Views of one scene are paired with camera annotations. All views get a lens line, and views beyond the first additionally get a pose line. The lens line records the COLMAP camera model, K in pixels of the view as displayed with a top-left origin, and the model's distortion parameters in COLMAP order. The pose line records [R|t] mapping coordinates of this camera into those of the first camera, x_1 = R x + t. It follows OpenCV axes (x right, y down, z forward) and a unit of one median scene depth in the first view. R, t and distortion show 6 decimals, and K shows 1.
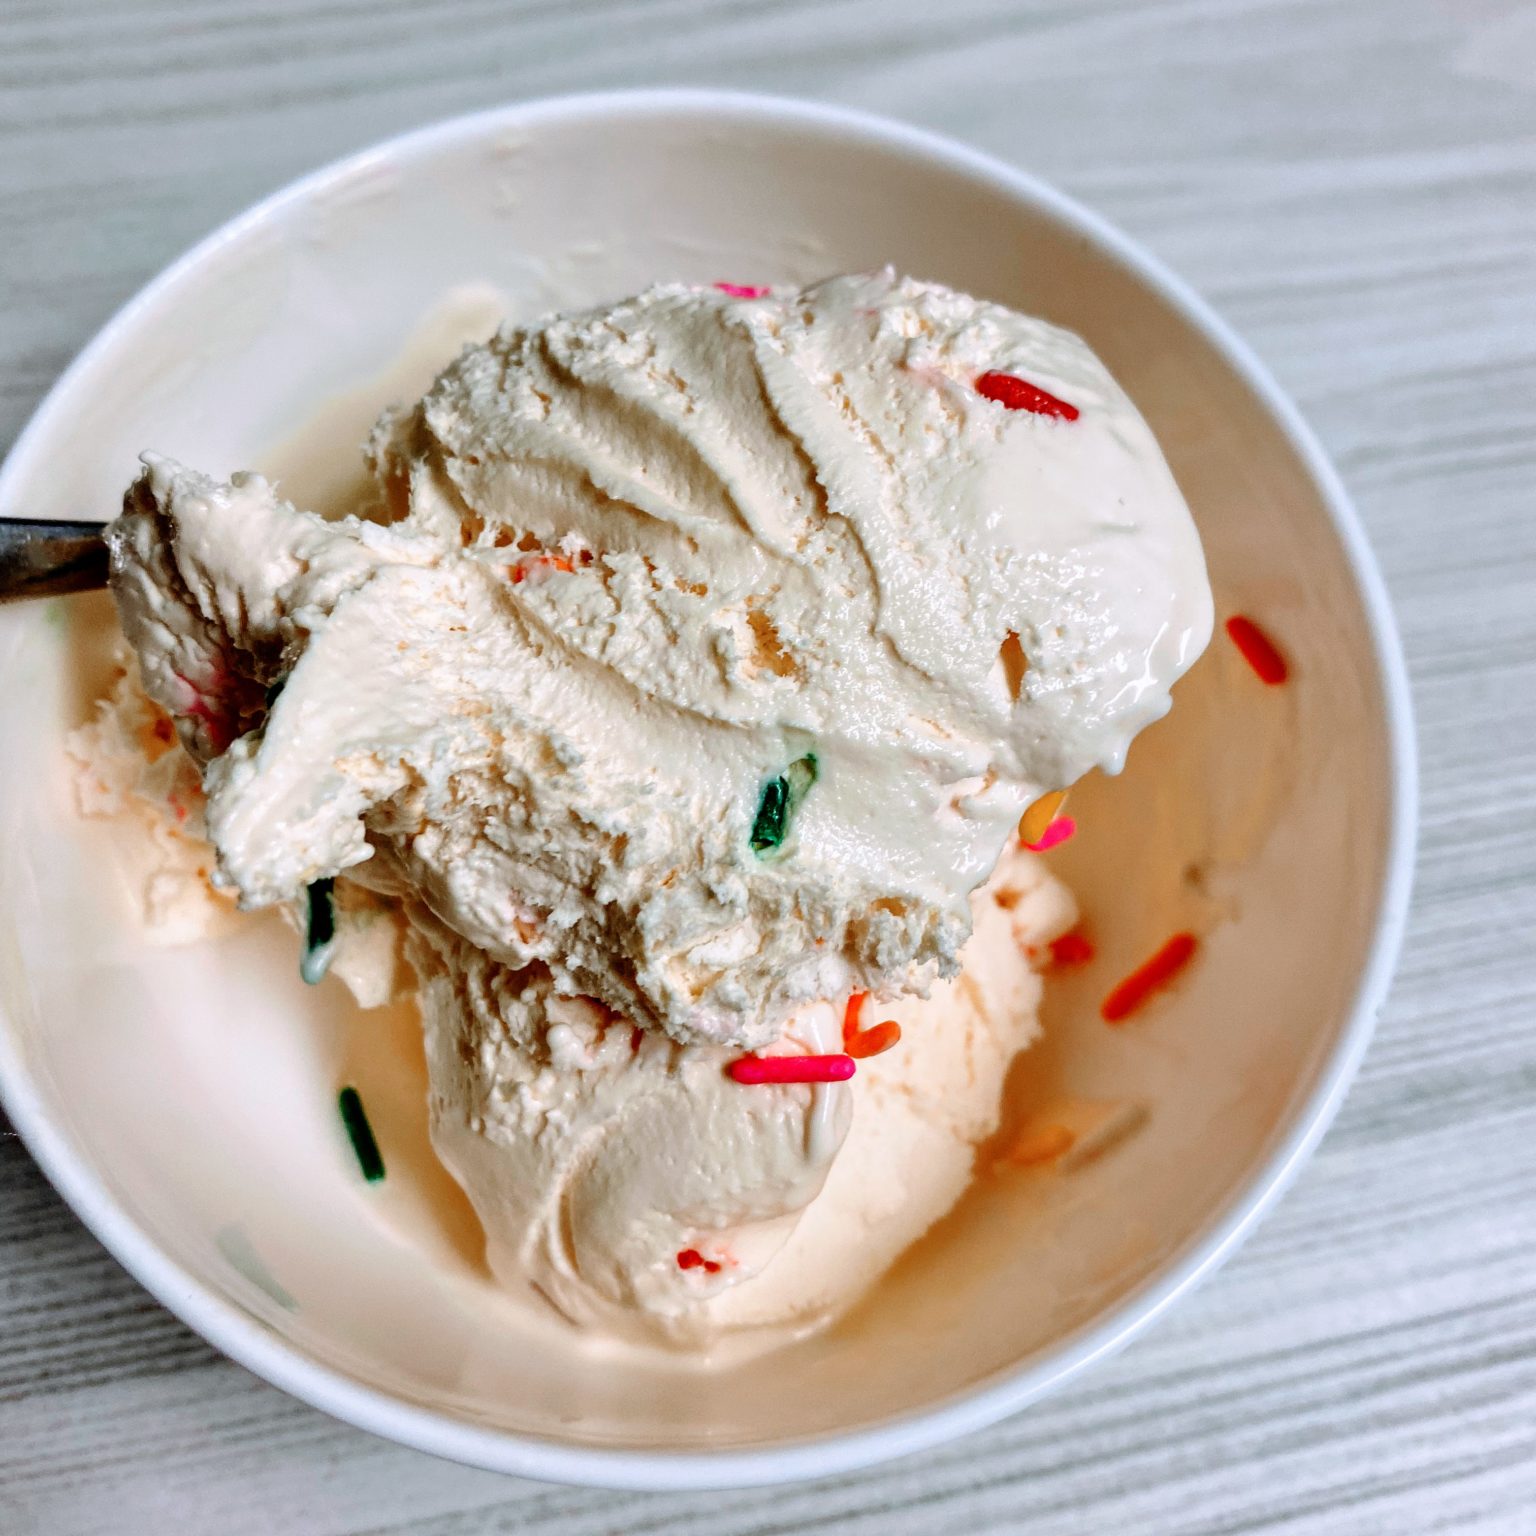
lens RADIAL K [[1825.7, 0, 768.0], [0, 1825.7, 768.0], [0, 0, 1]] dist [0.193686, -0.897948]
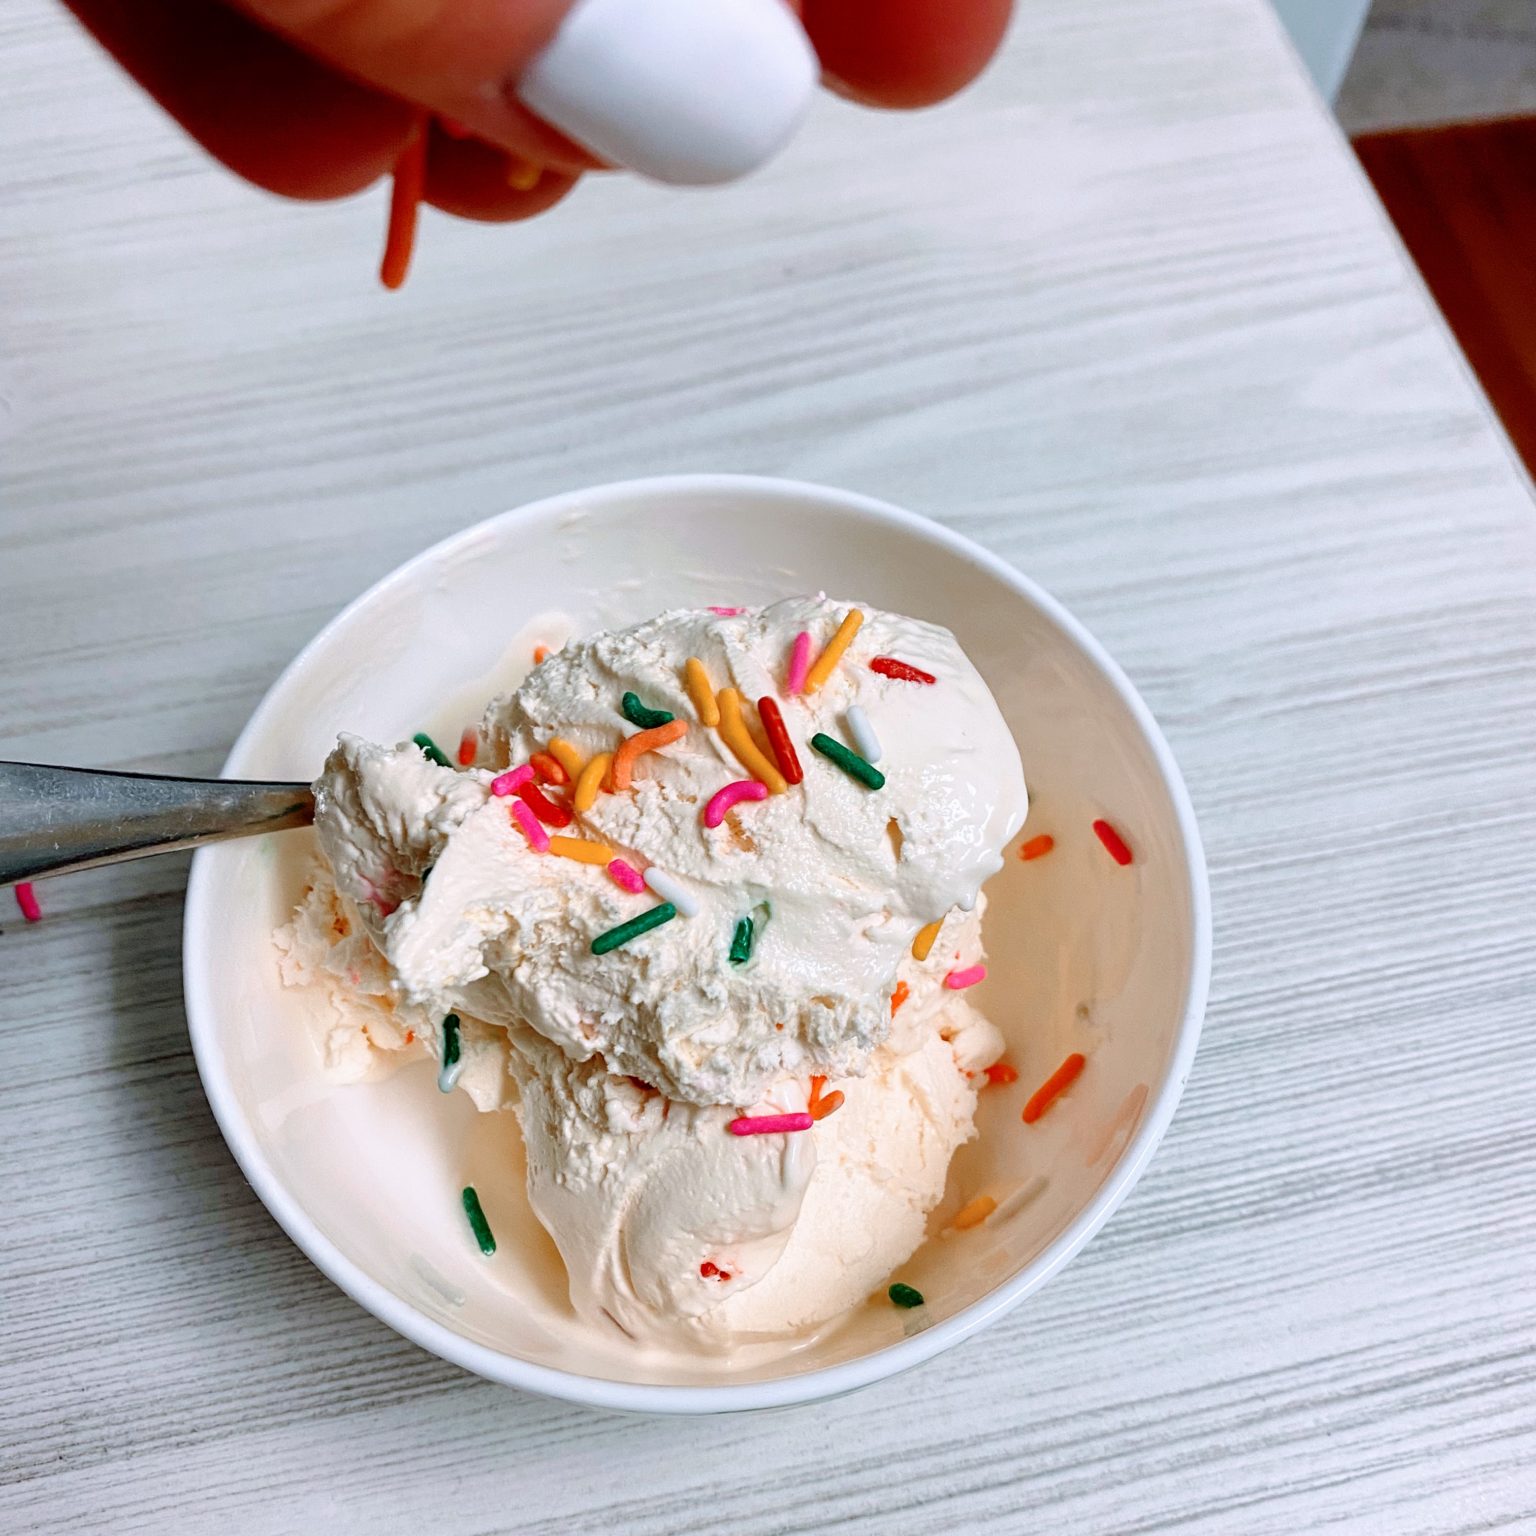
lens RADIAL K [[1830.9, 0, 768.0], [0, 1830.9, 768.0], [0, 0, 1]] dist [-0.002128, 0.240814]
pose [[0.997671, -0.042432, -0.053409, 0.102973], [0.033434, 0.986658, -0.159336, 0.117111], [0.059457, 0.157180, 0.985779, -0.498278]]
